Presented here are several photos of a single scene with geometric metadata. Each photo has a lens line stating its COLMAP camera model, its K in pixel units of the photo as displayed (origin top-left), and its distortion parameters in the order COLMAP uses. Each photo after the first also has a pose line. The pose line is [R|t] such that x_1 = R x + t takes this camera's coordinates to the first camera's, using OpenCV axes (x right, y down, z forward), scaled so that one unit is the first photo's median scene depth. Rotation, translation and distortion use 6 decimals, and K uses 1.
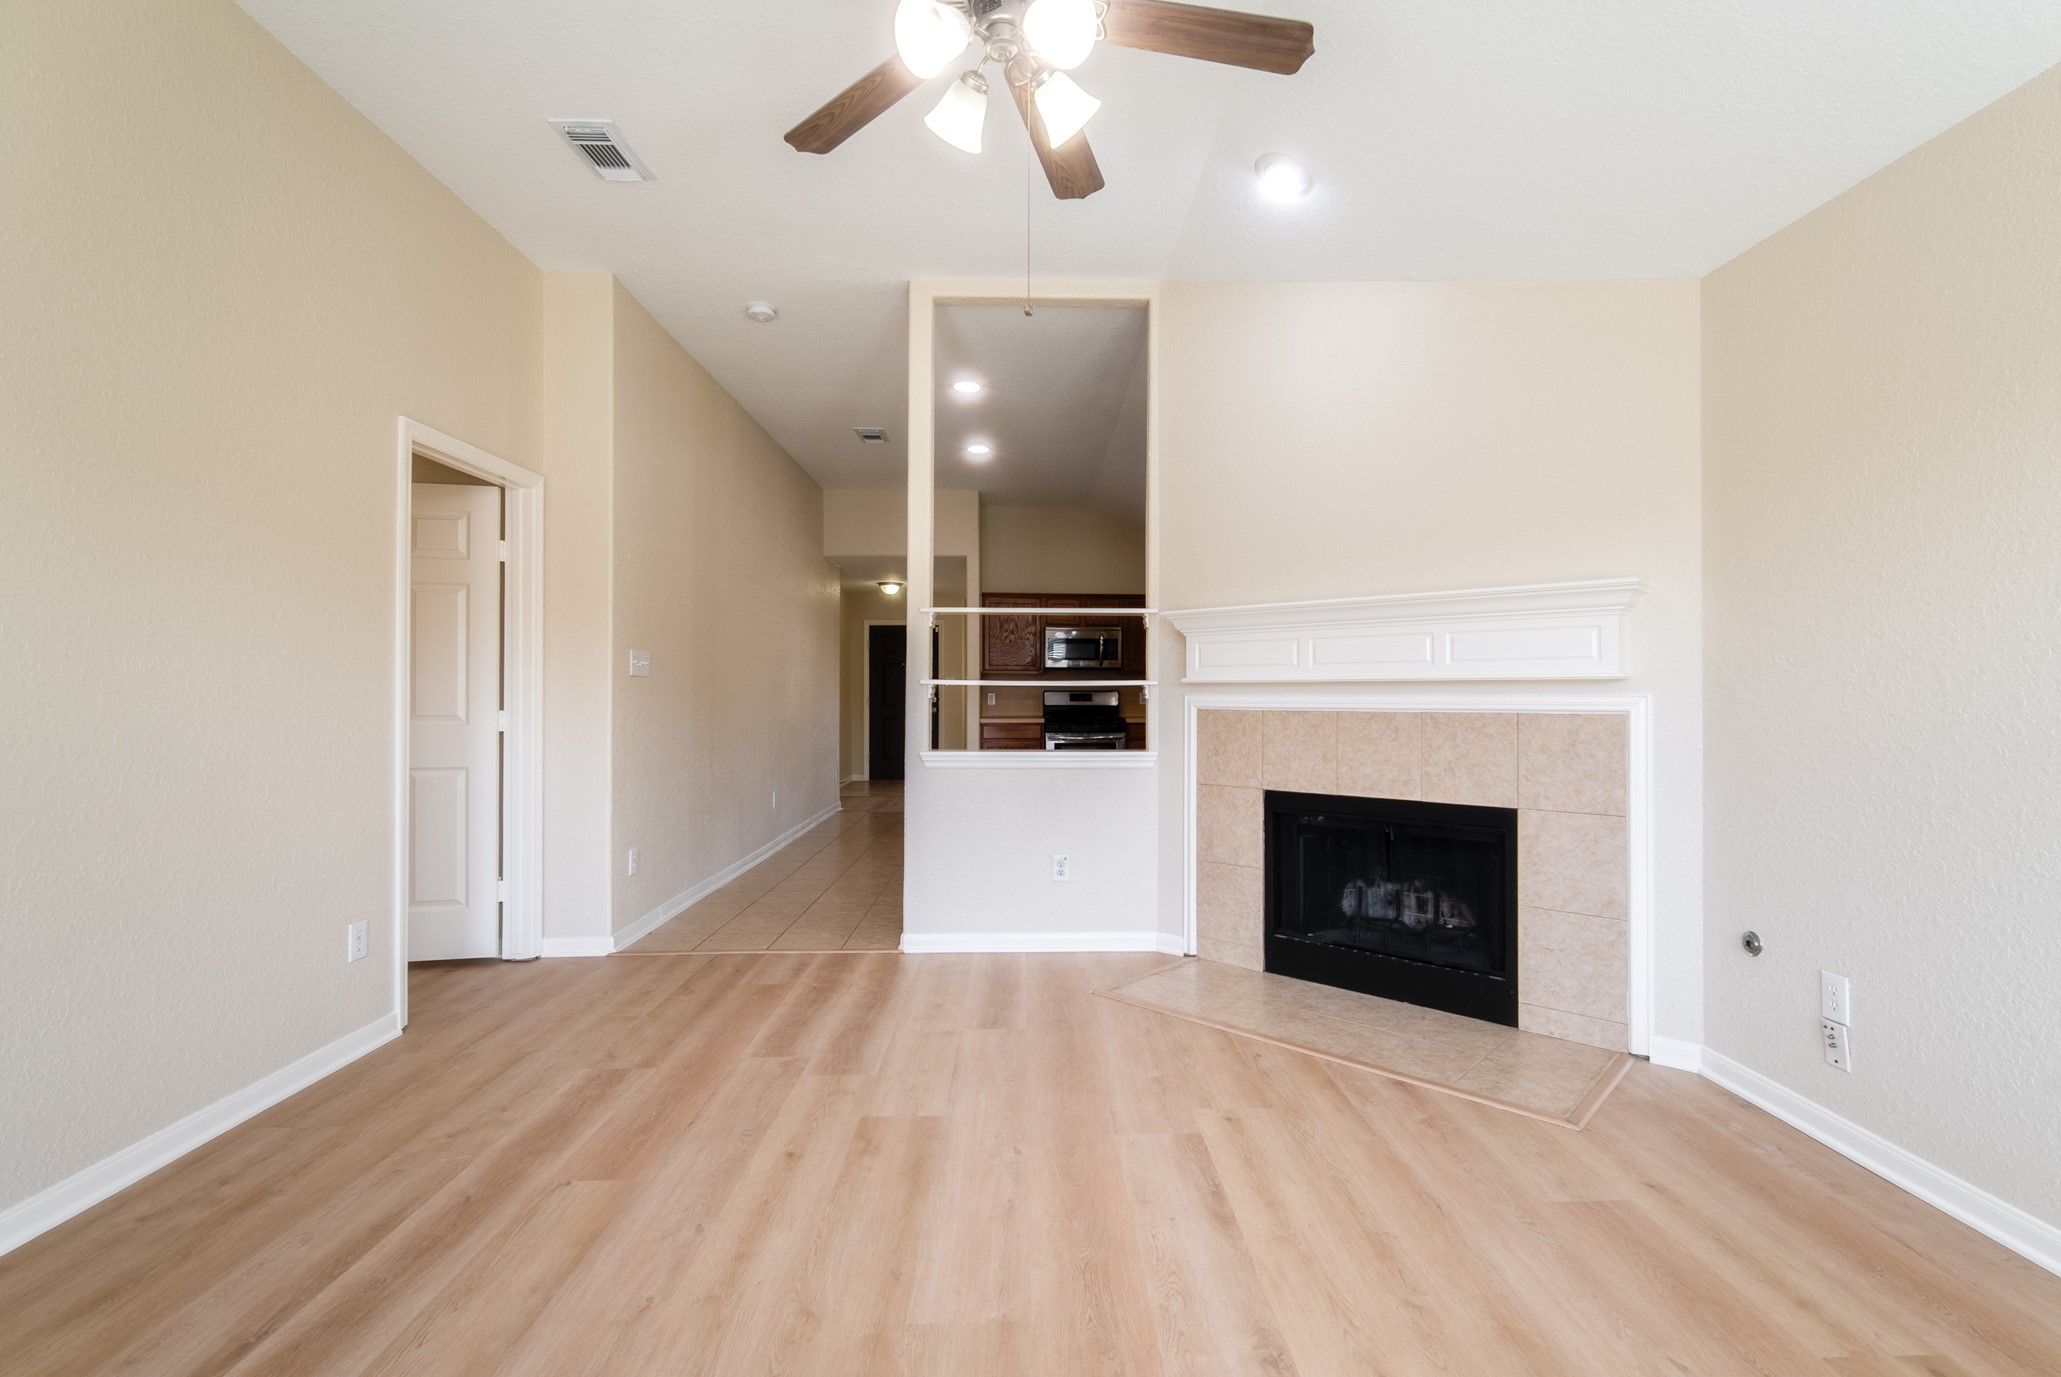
lens RADIAL K [[922.3, 0, 1076.7], [0, 922.3, 690.2], [0, 0, 1]] dist [-0.009298, 0.002494]
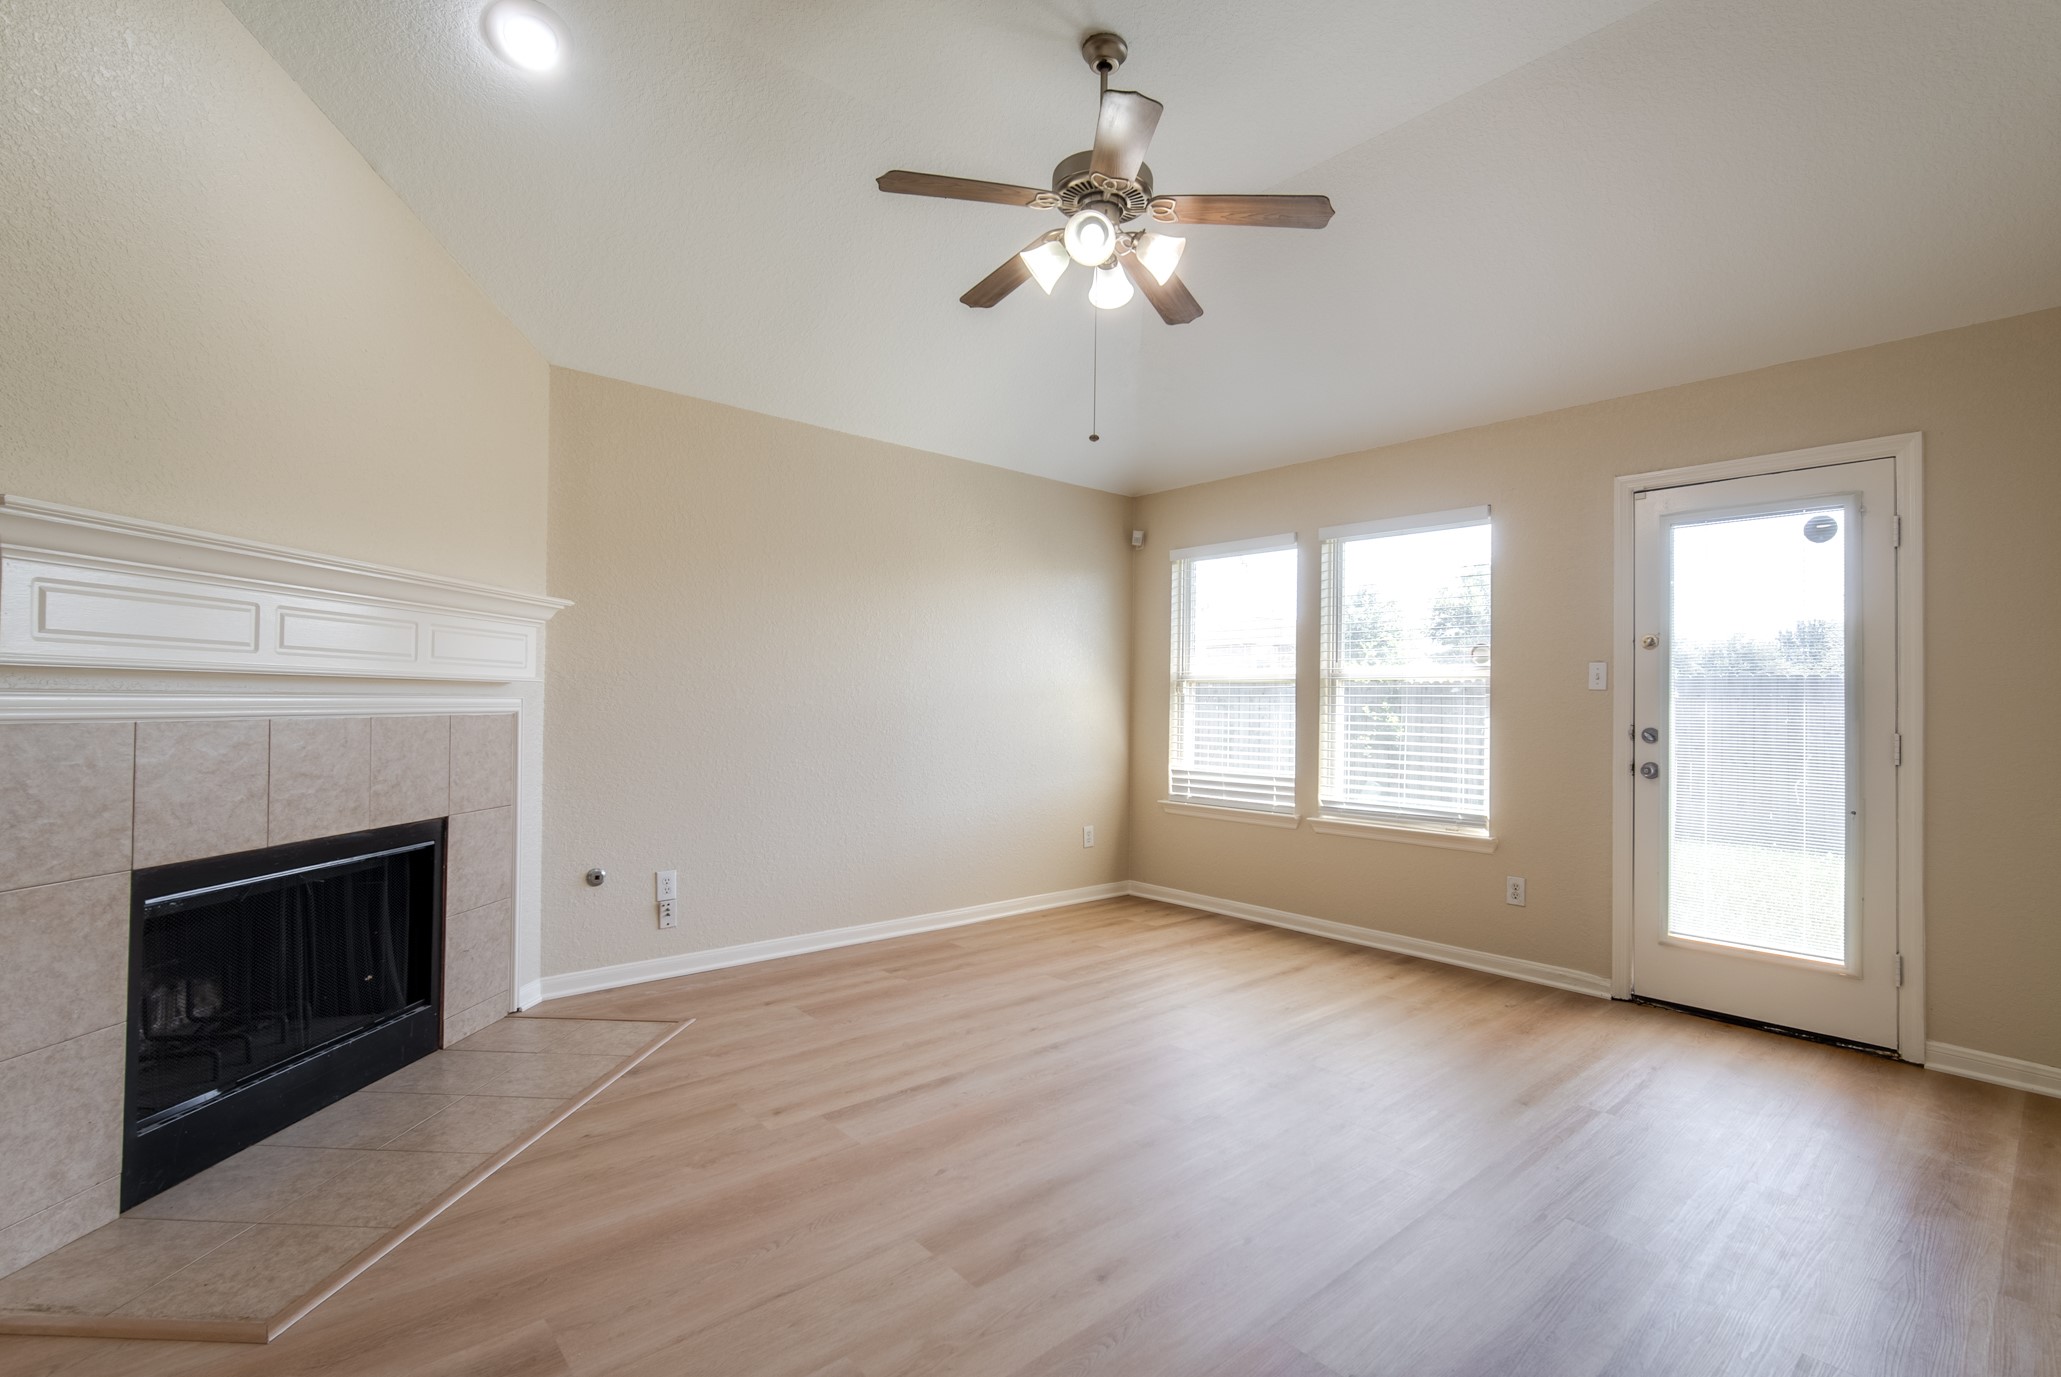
lens RADIAL K [[960.1, 0, 1030.3], [0, 960.1, 685.3], [0, 0, 1]] dist [-0.009539, -0.000517]
pose [[-0.597117, 0.006644, 0.802127, -0.711146], [-0.011680, 0.999788, -0.016976, 0.003388], [-0.802069, -0.019506, -0.596912, 1.170252]]
